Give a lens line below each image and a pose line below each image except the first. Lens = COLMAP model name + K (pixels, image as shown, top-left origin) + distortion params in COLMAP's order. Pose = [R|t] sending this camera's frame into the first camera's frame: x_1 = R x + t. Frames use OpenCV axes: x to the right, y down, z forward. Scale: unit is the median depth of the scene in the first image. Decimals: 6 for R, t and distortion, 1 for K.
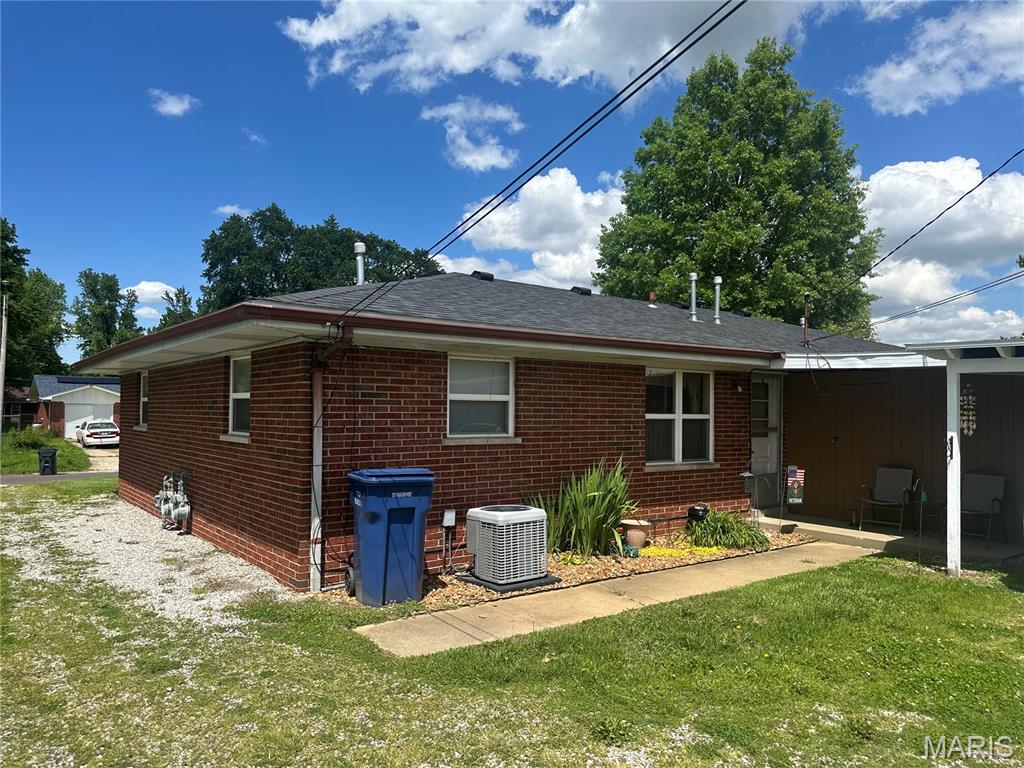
lens RADIAL K [[731.1, 0, 512.0], [0, 731.1, 384.0], [0, 0, 1]] dist [0.100511, -0.195537]
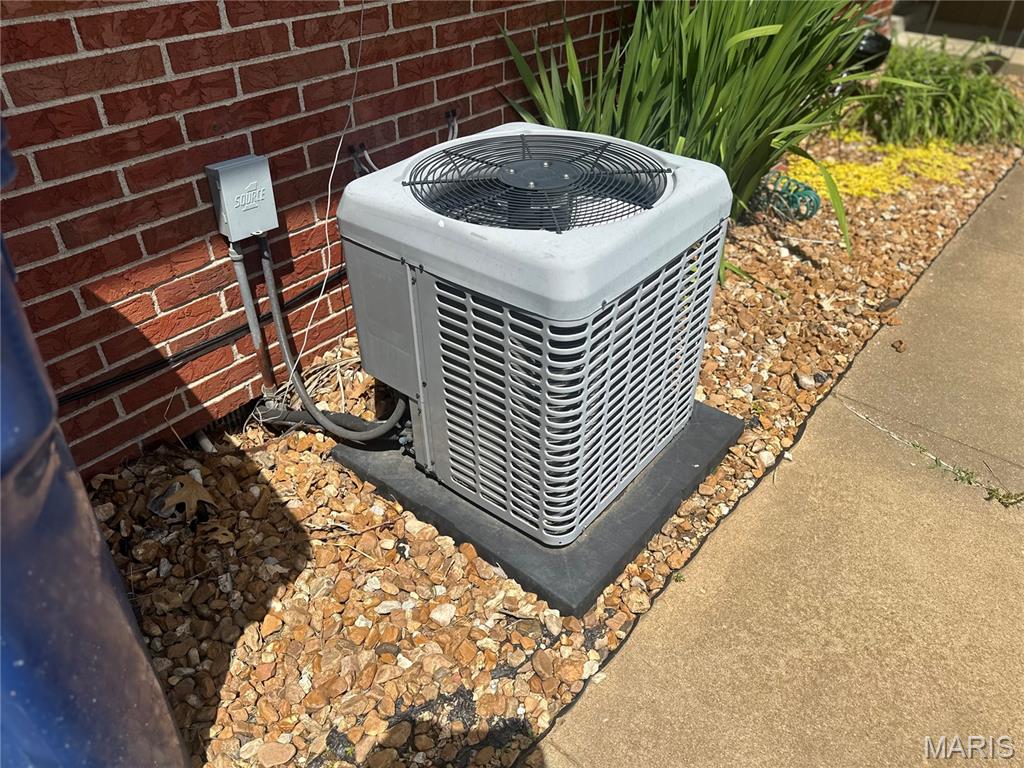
lens RADIAL K [[731.1, 0, 512.0], [0, 731.1, 384.0], [0, 0, 1]] dist [0.100511, -0.195537]
pose [[0.971252, -0.144343, 0.189299, -0.057941], [-0.004773, 0.783230, 0.621714, 0.086748], [-0.238005, -0.604745, 0.760025, 0.777113]]
